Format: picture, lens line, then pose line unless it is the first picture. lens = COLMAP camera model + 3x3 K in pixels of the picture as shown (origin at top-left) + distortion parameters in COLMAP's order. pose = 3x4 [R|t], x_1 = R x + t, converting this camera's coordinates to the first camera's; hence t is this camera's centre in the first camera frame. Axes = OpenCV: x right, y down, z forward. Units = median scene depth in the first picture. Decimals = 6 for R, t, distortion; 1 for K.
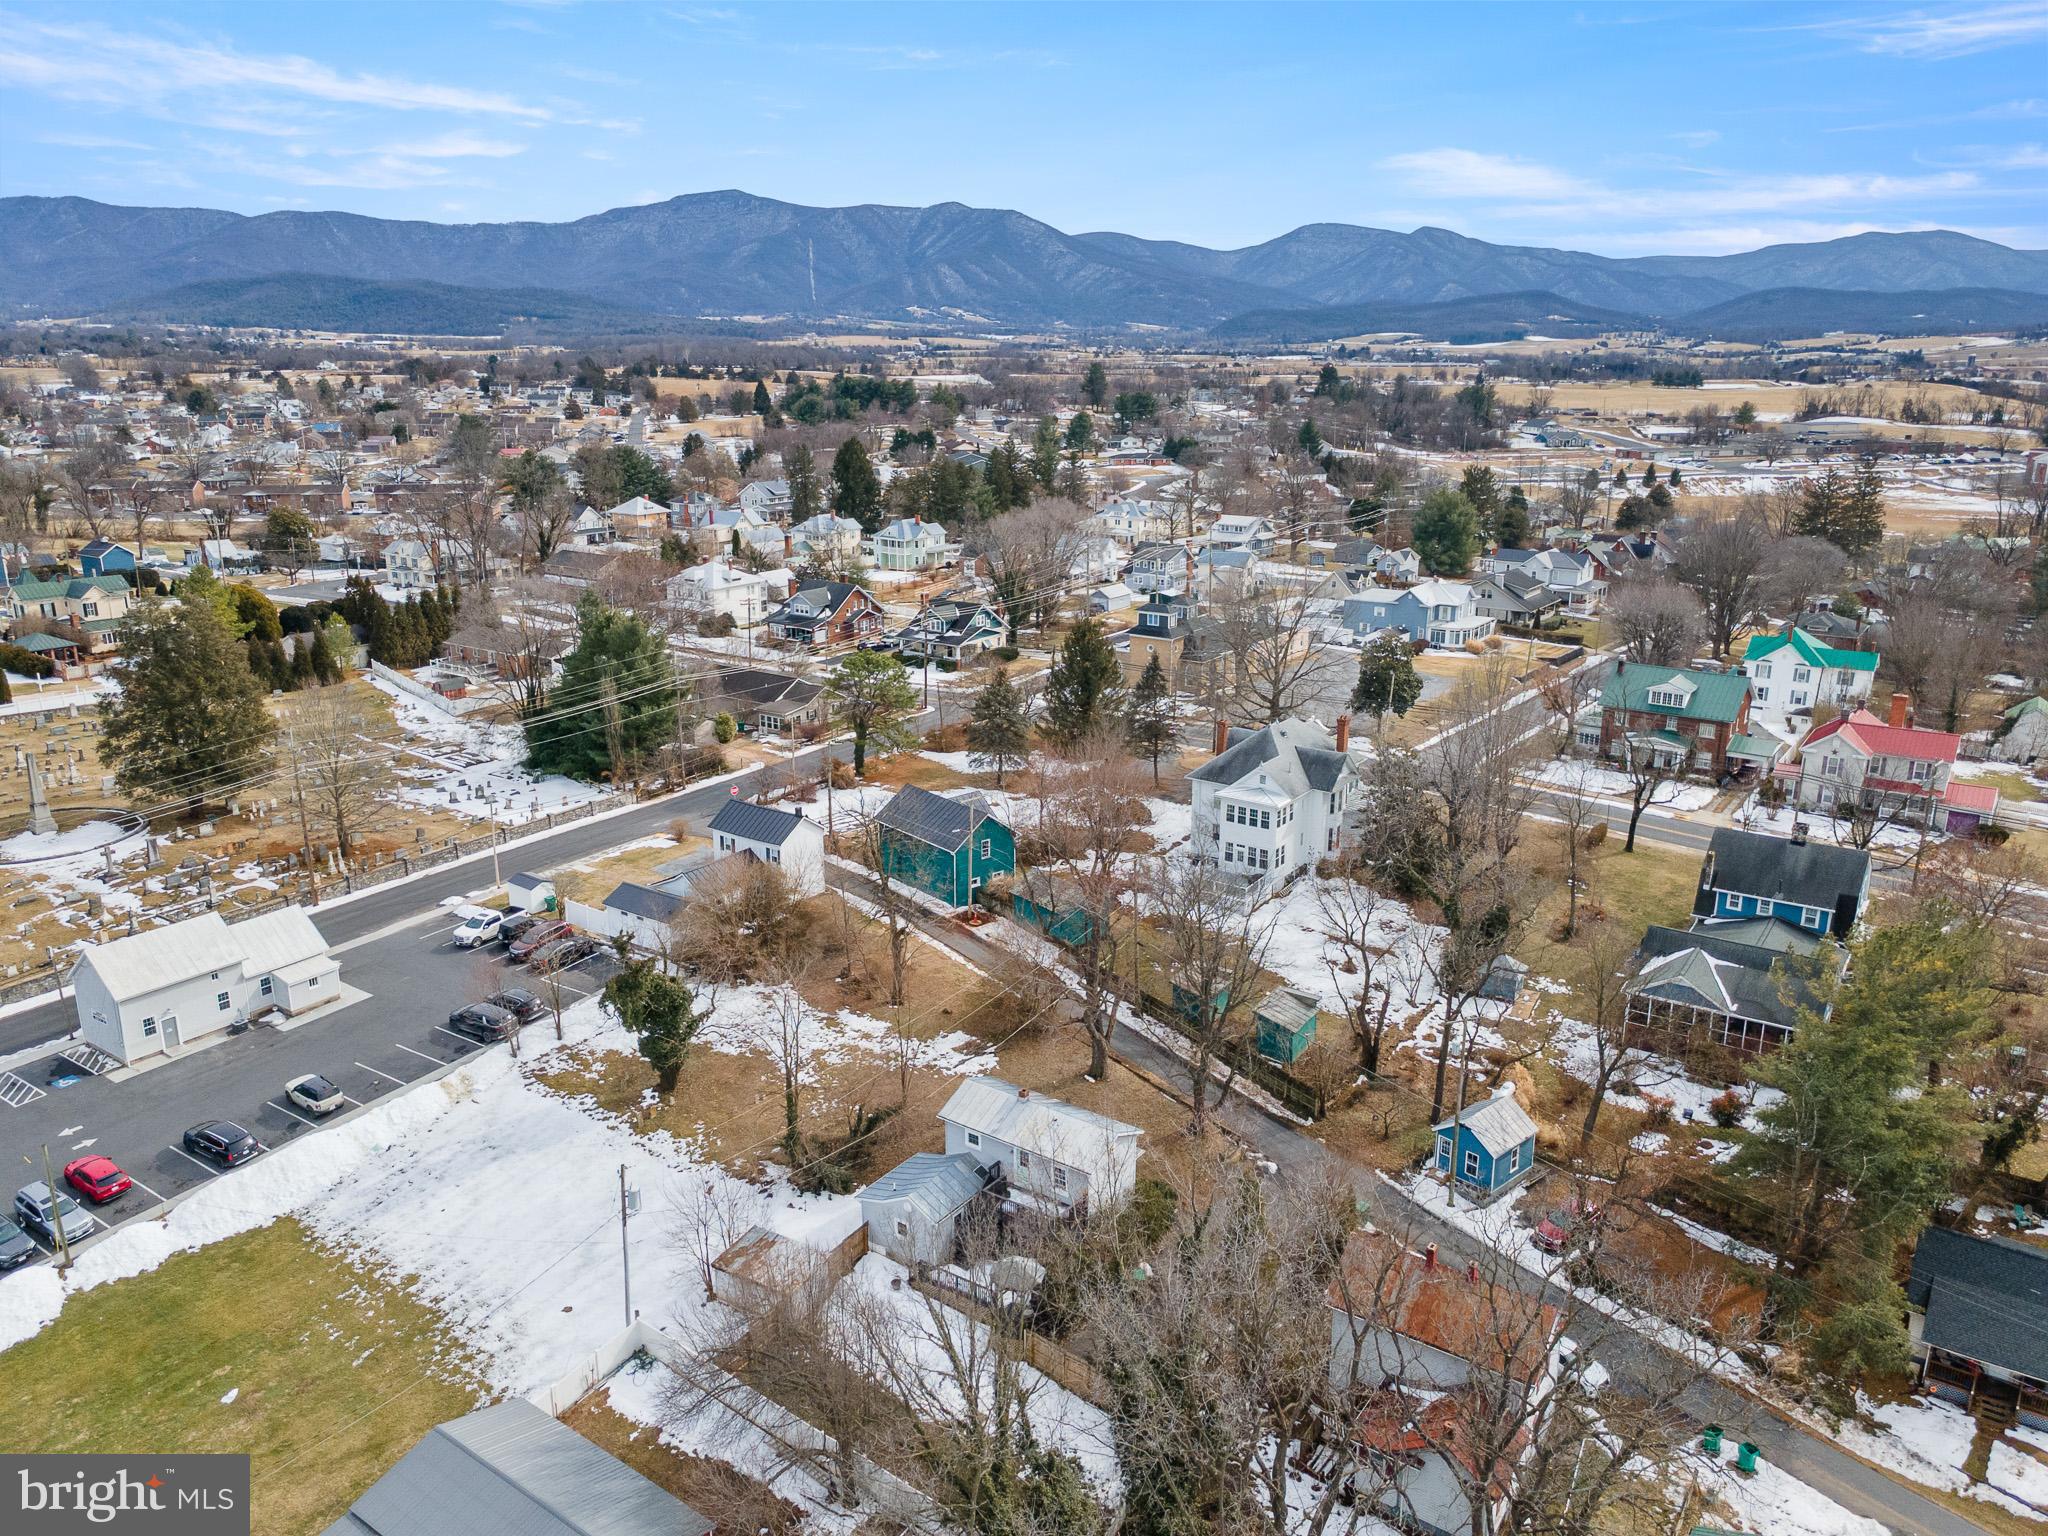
lens RADIAL K [[1489.4, 0, 1024.0], [0, 1489.4, 768.0], [0, 0, 1]] dist [0.025517, 0.044355]
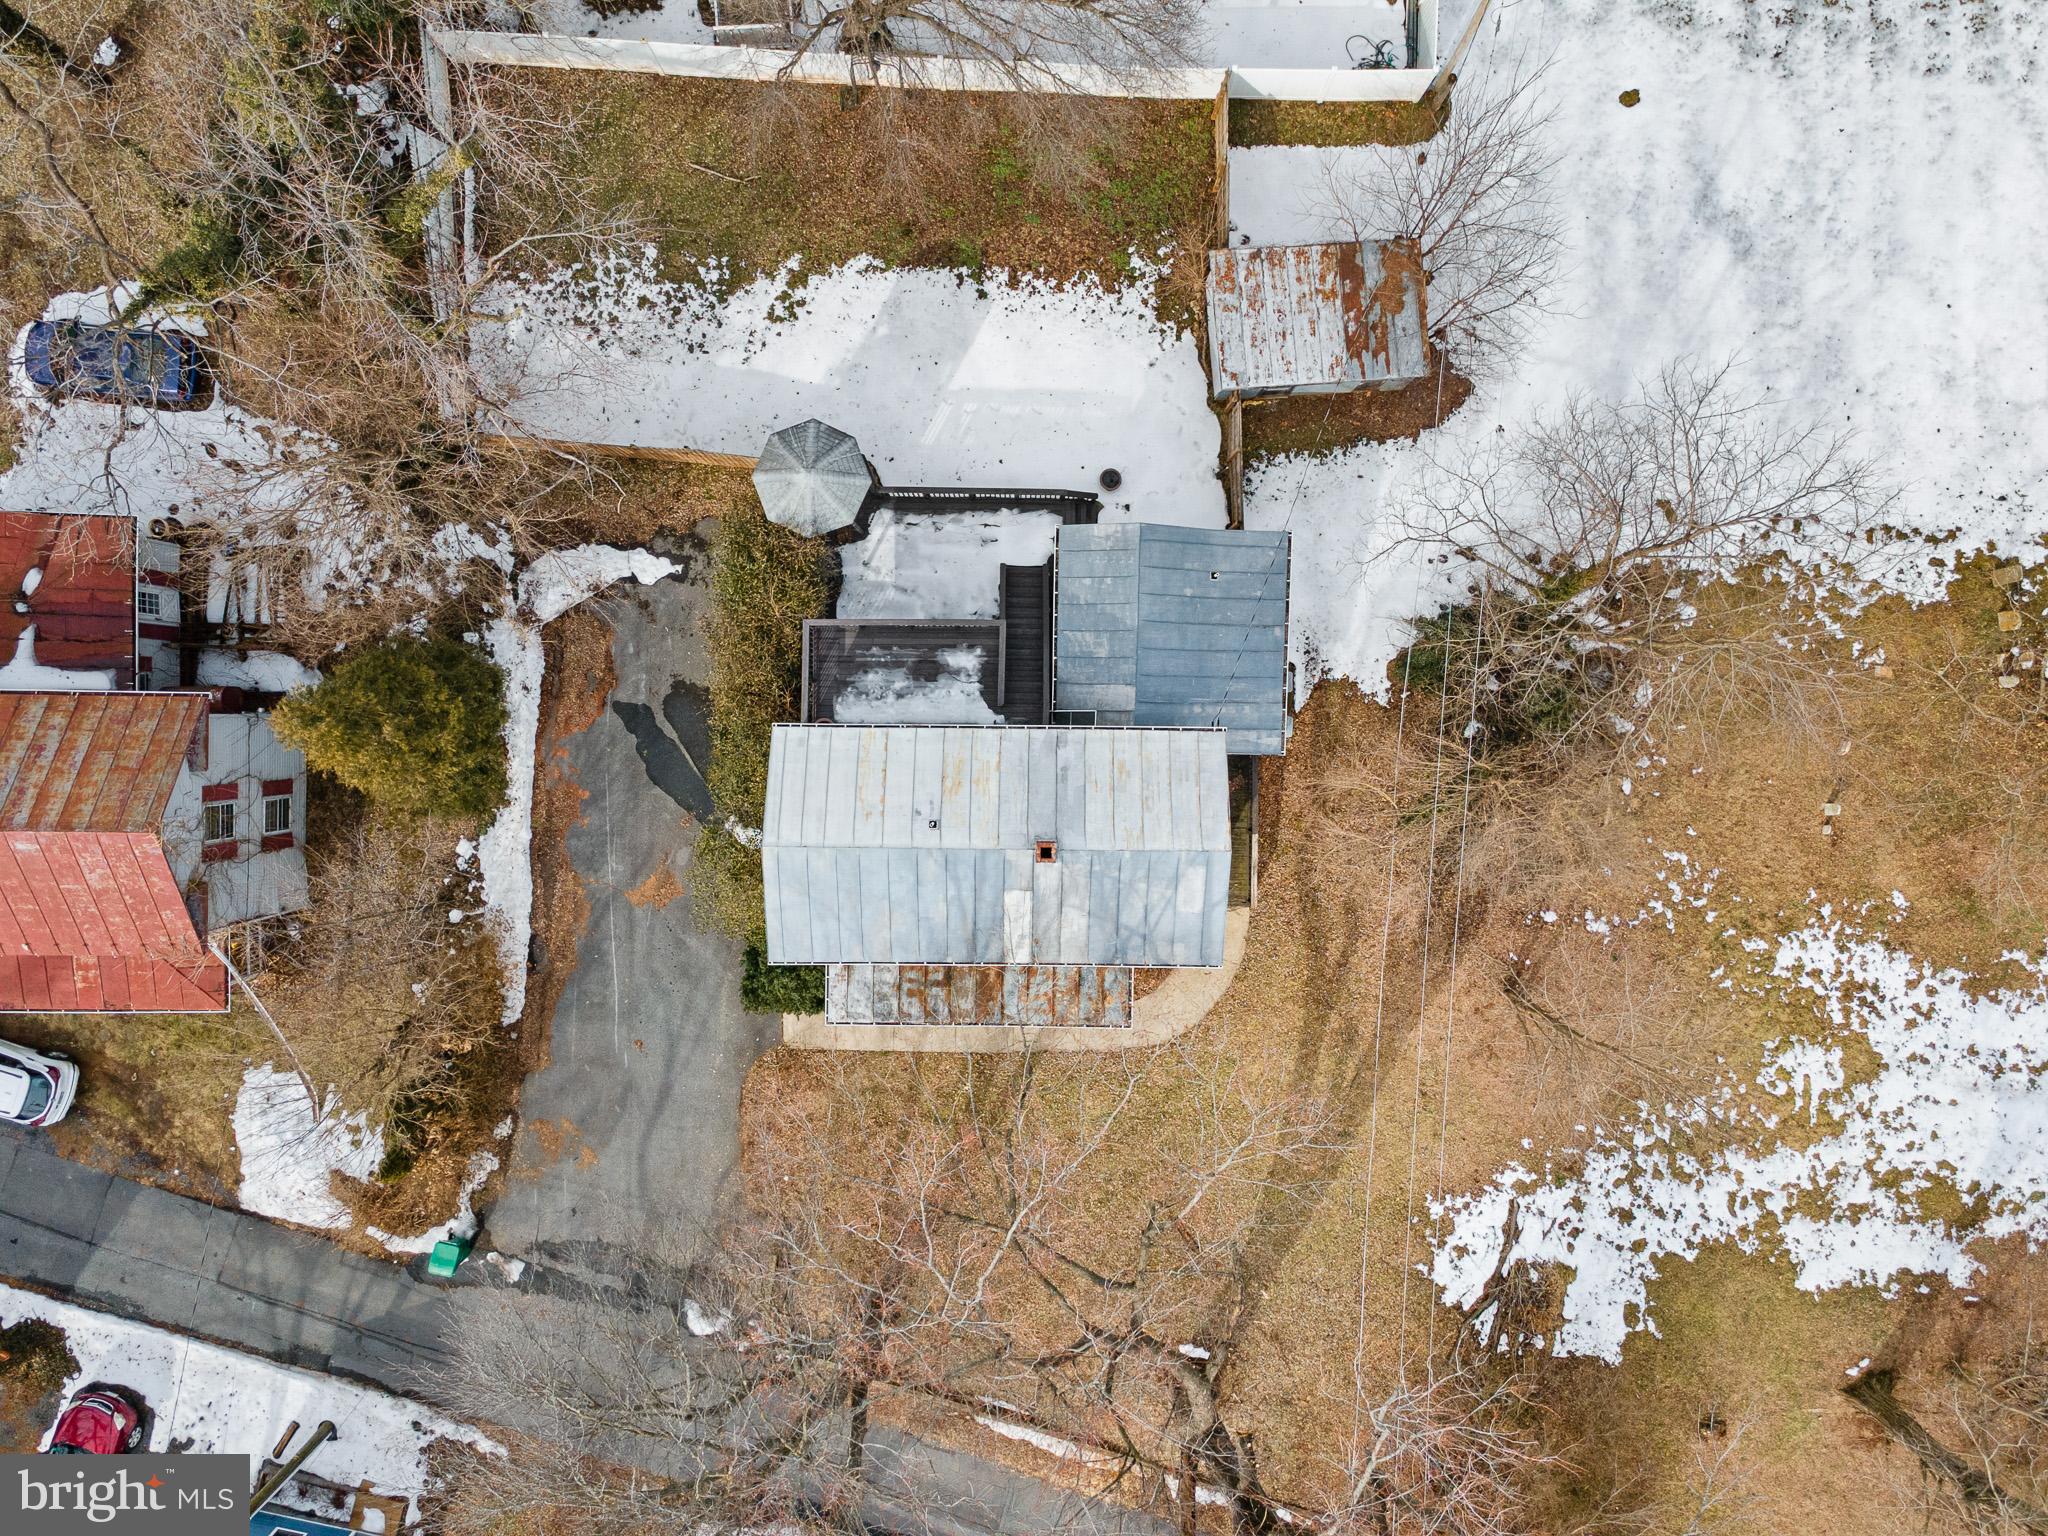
lens RADIAL K [[1489.4, 0, 1024.0], [0, 1489.4, 768.0], [0, 0, 1]] dist [0.025517, 0.044355]
pose [[-0.825261, 0.564702, 0.007466, -0.005893], [-0.166058, -0.255273, 0.952502, -0.083585], [0.539786, 0.784823, 0.304440, 0.505381]]
